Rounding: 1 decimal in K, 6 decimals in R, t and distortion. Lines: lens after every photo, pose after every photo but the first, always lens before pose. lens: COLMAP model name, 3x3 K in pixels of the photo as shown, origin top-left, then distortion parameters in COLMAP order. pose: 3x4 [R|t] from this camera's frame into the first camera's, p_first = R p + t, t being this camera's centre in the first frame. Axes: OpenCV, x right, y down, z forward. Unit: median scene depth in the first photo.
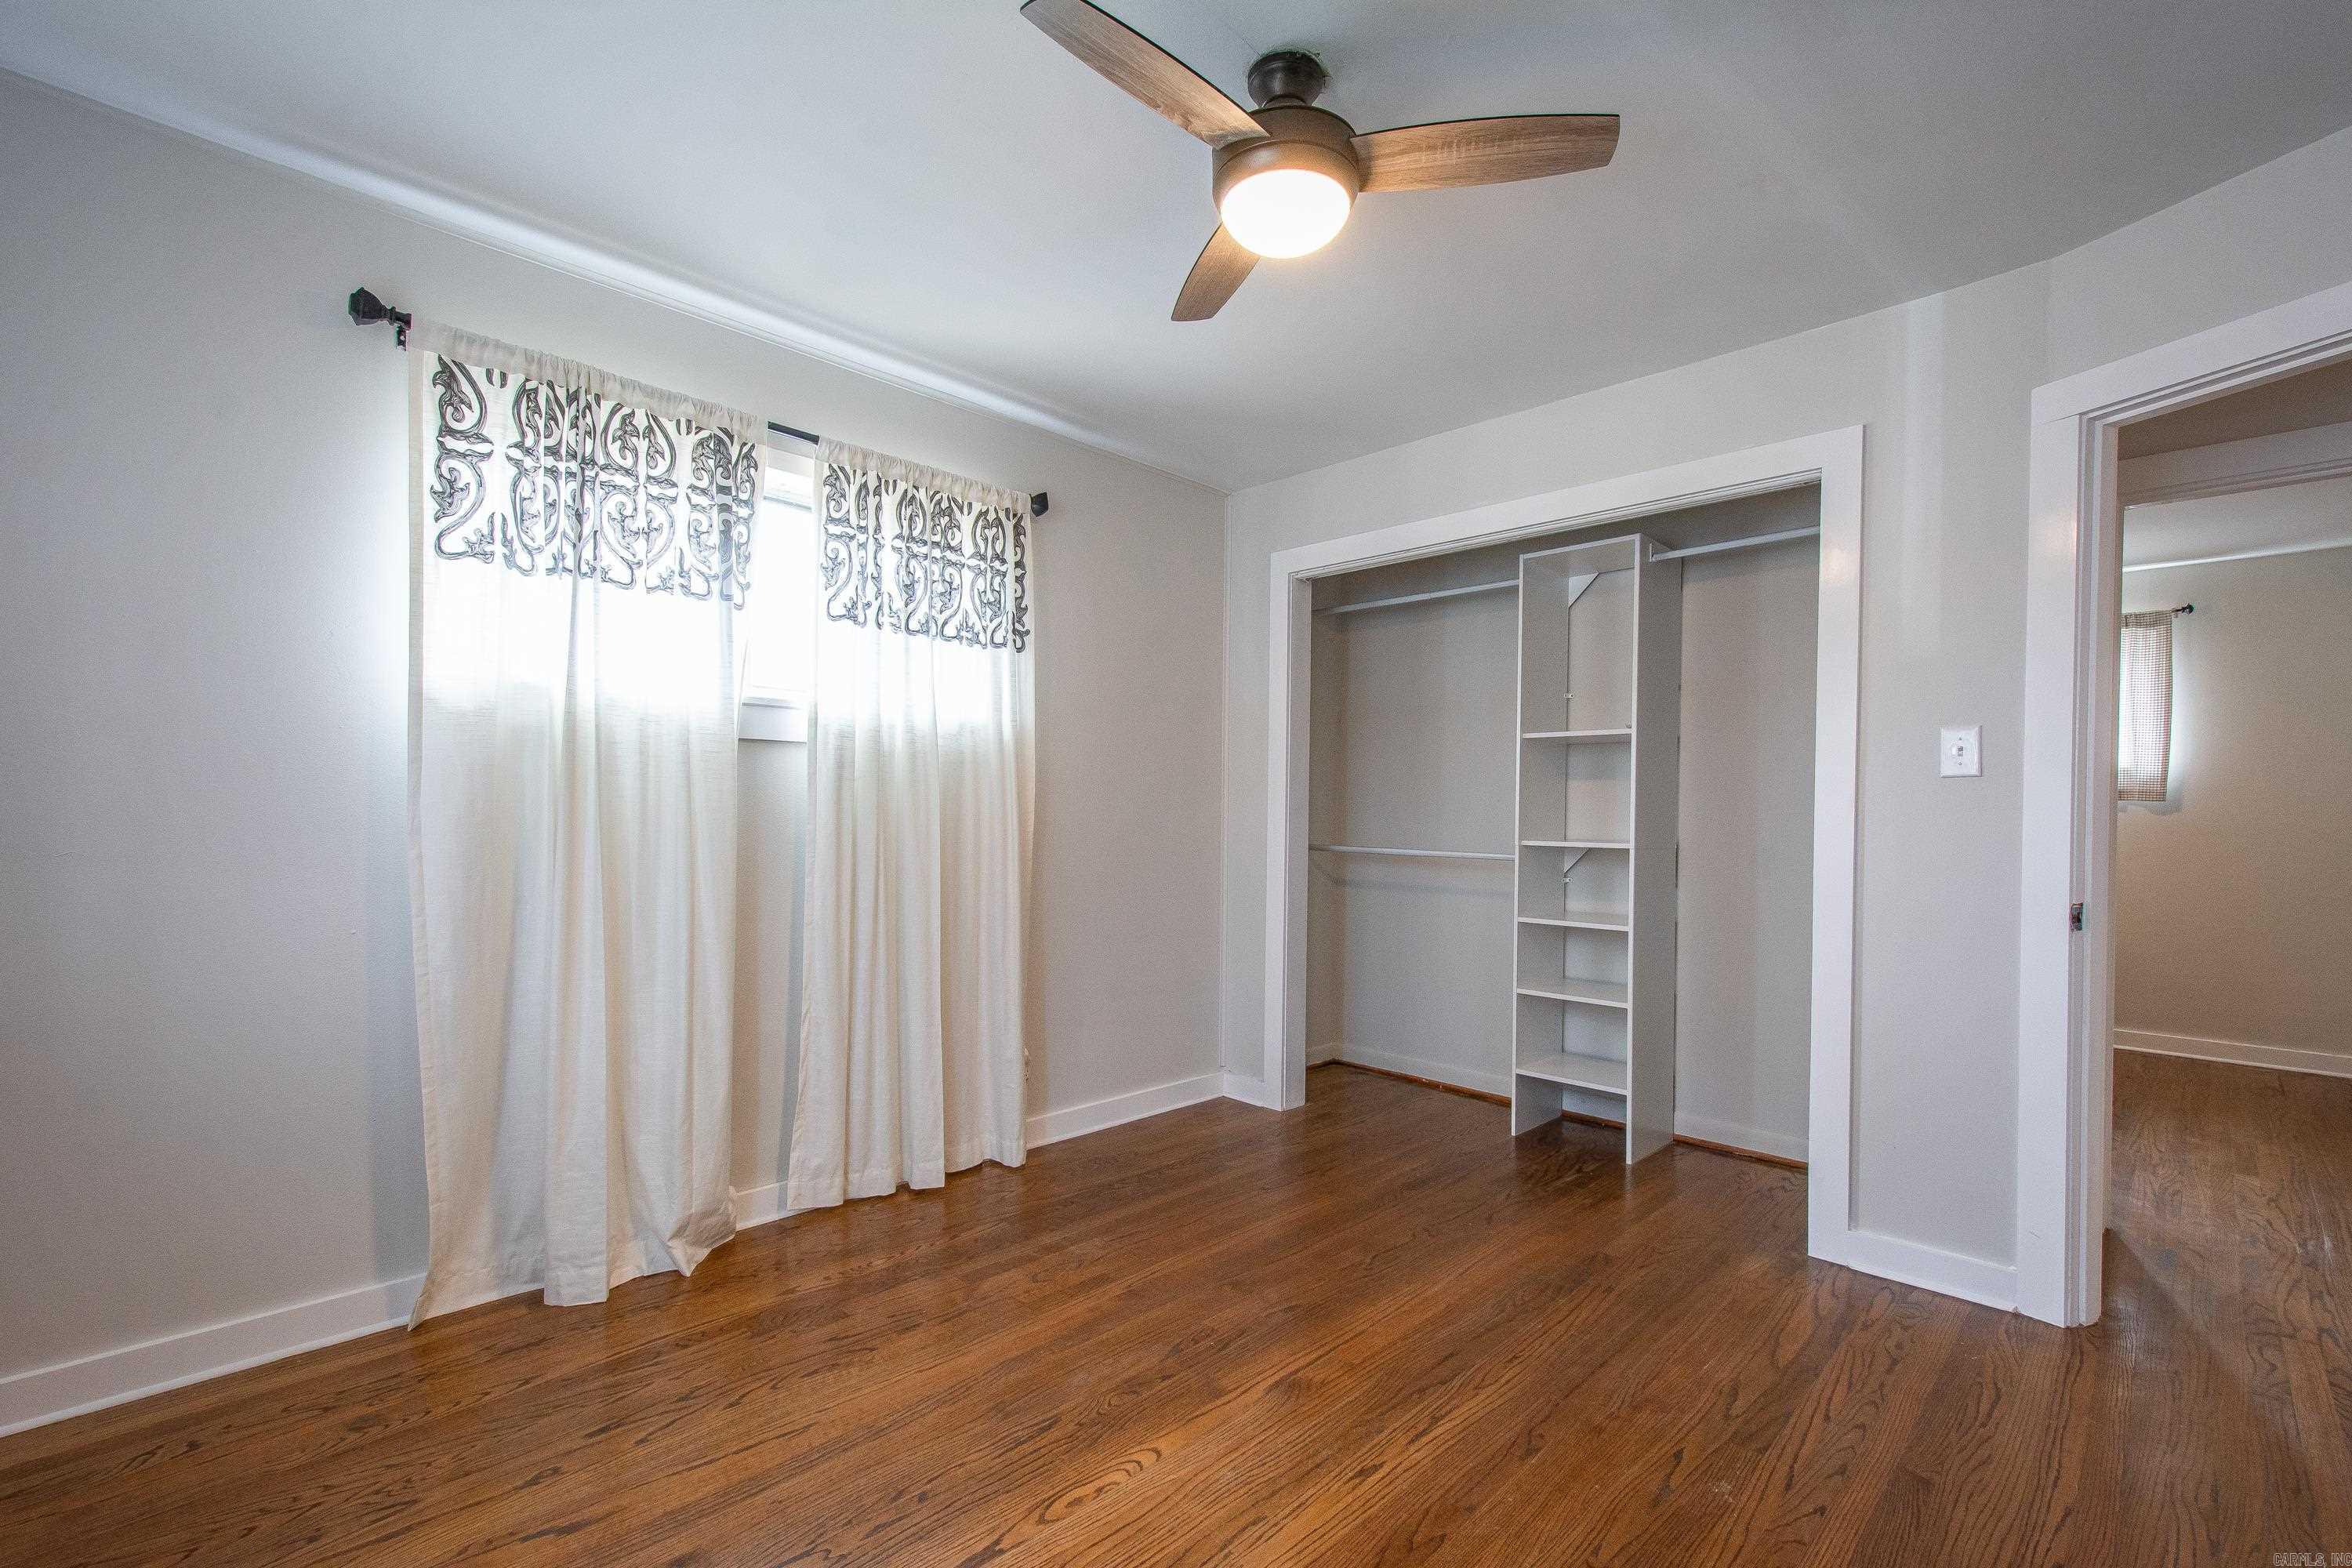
lens RADIAL K [[1032.9, 0, 1214.6], [0, 1032.9, 822.6], [0, 0, 1]] dist [0.011299, -0.001217]
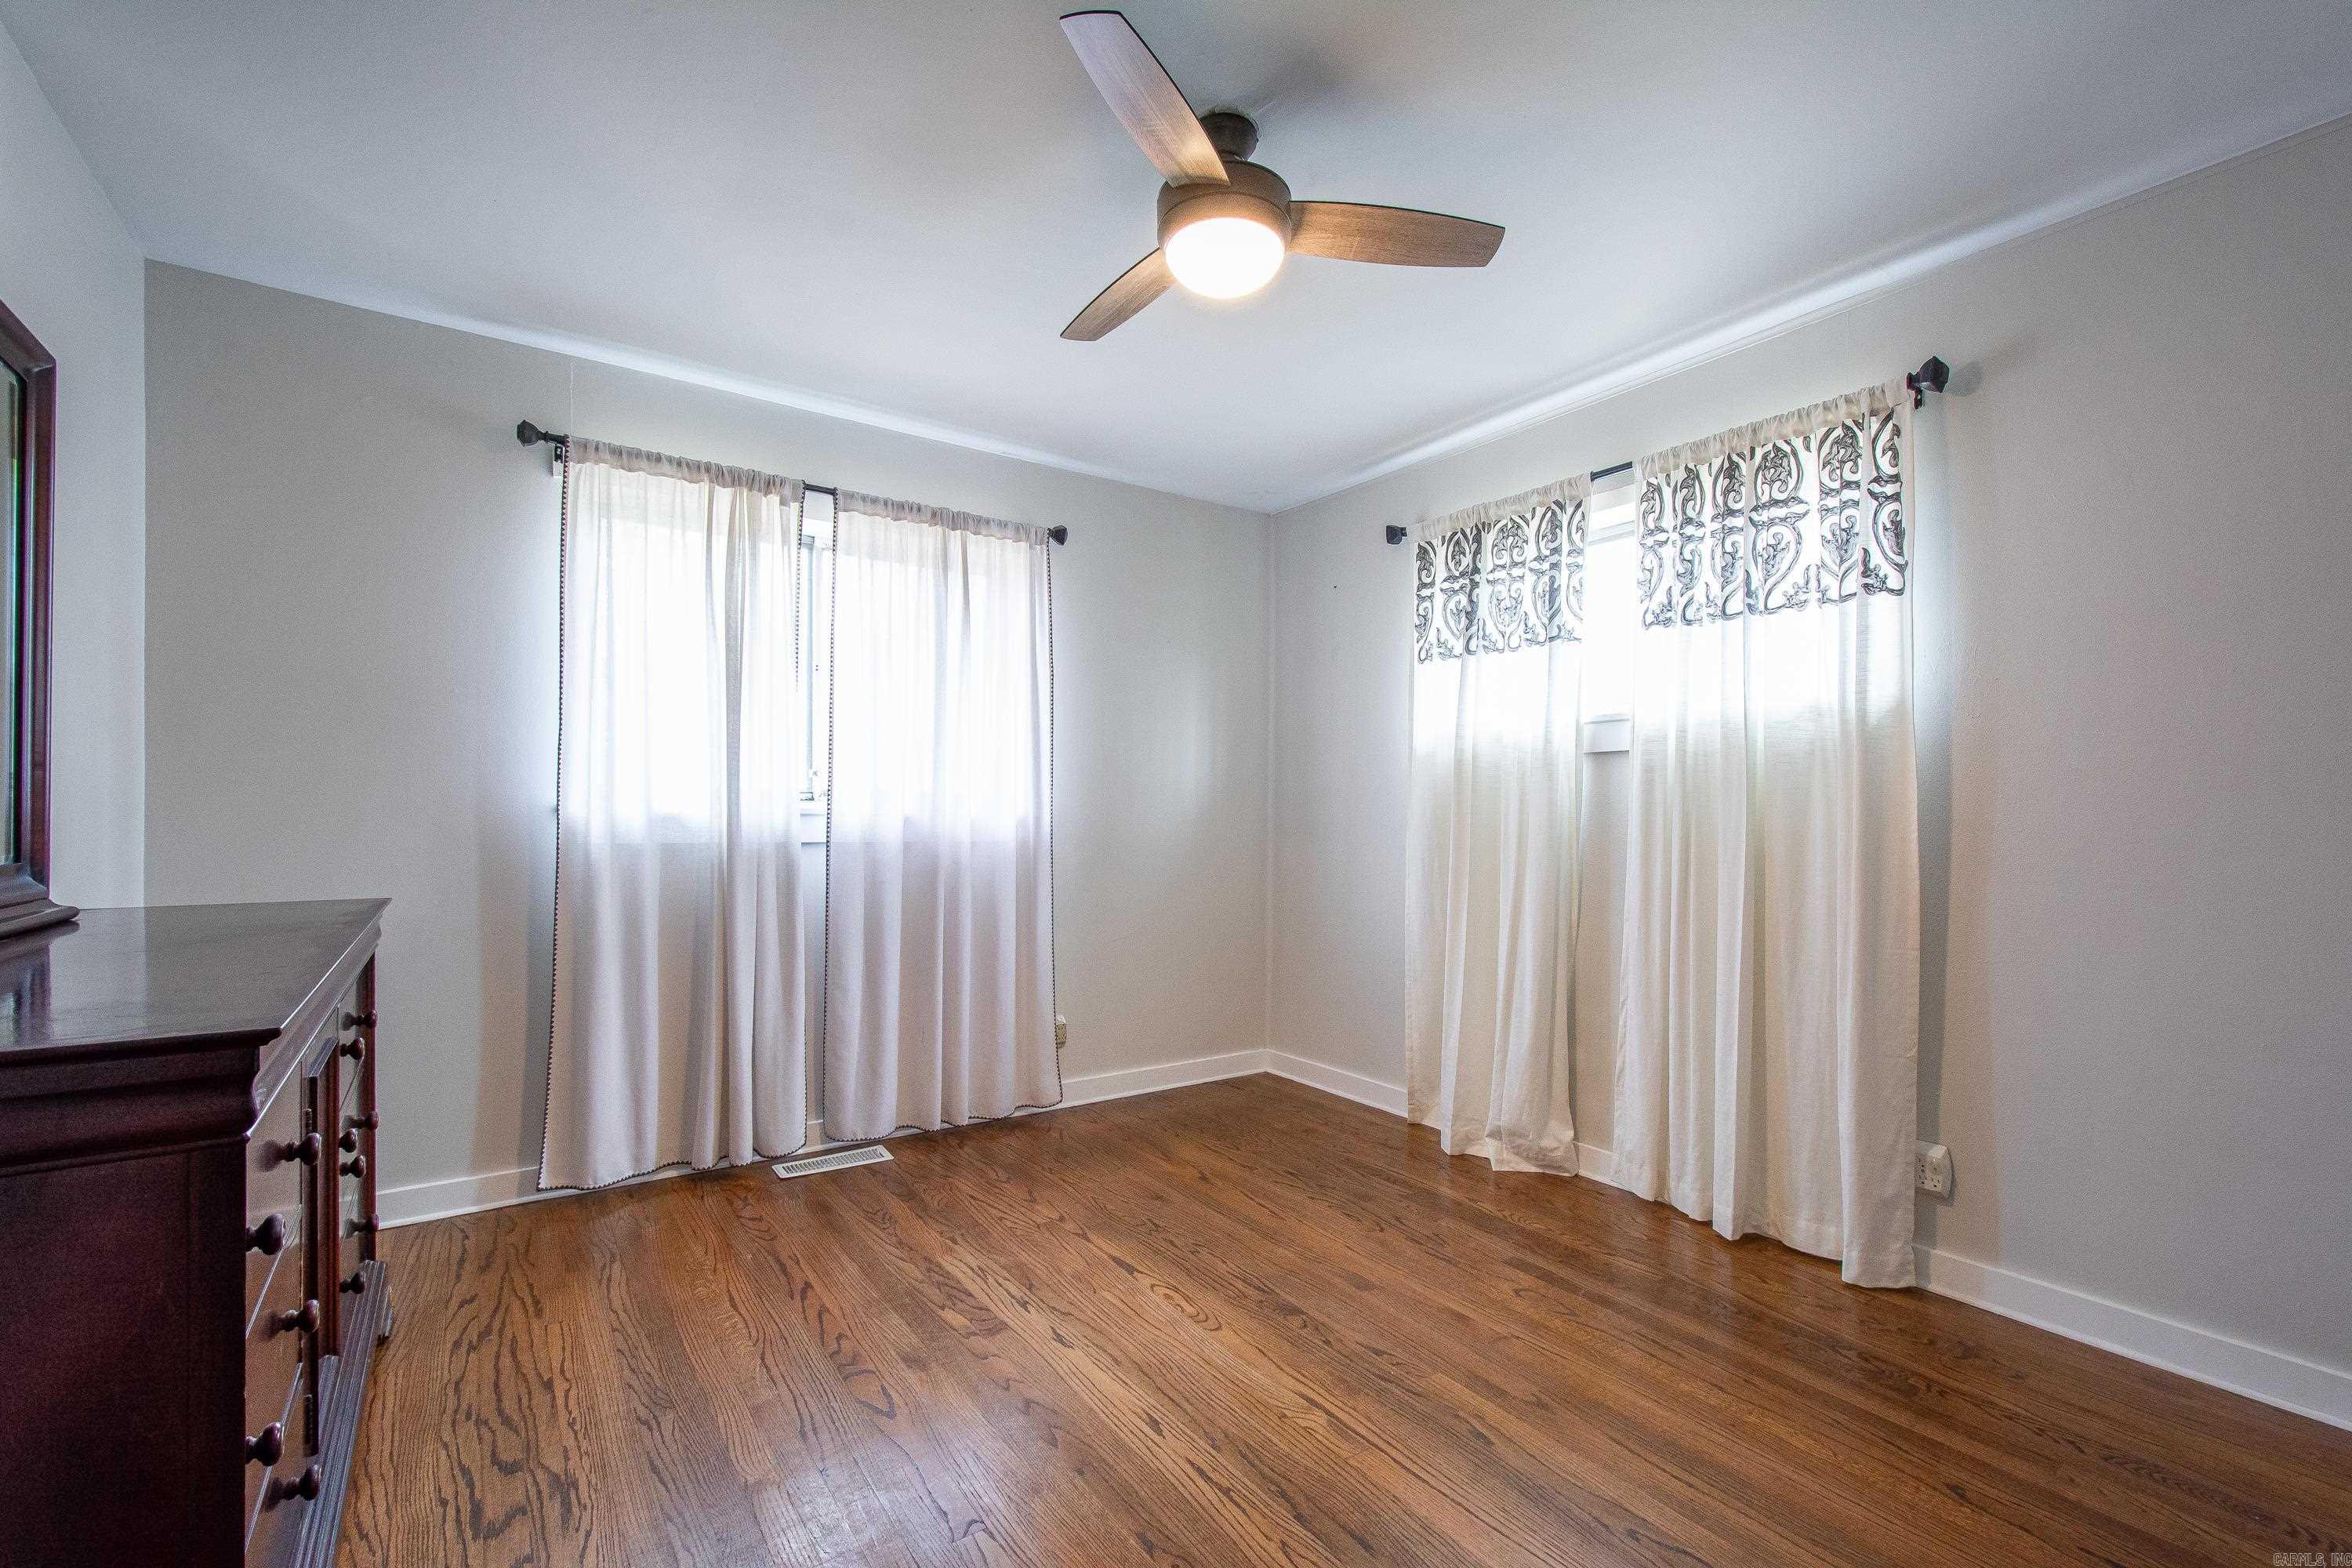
lens RADIAL K [[1032.9, 0, 1214.6], [0, 1032.9, 822.6], [0, 0, 1]] dist [0.011299, -0.001217]
pose [[-0.190693, -0.011490, -0.981582, 0.738193], [-0.019601, 0.999777, -0.007895, 0.014880], [0.981454, 0.017735, -0.190876, 0.787065]]
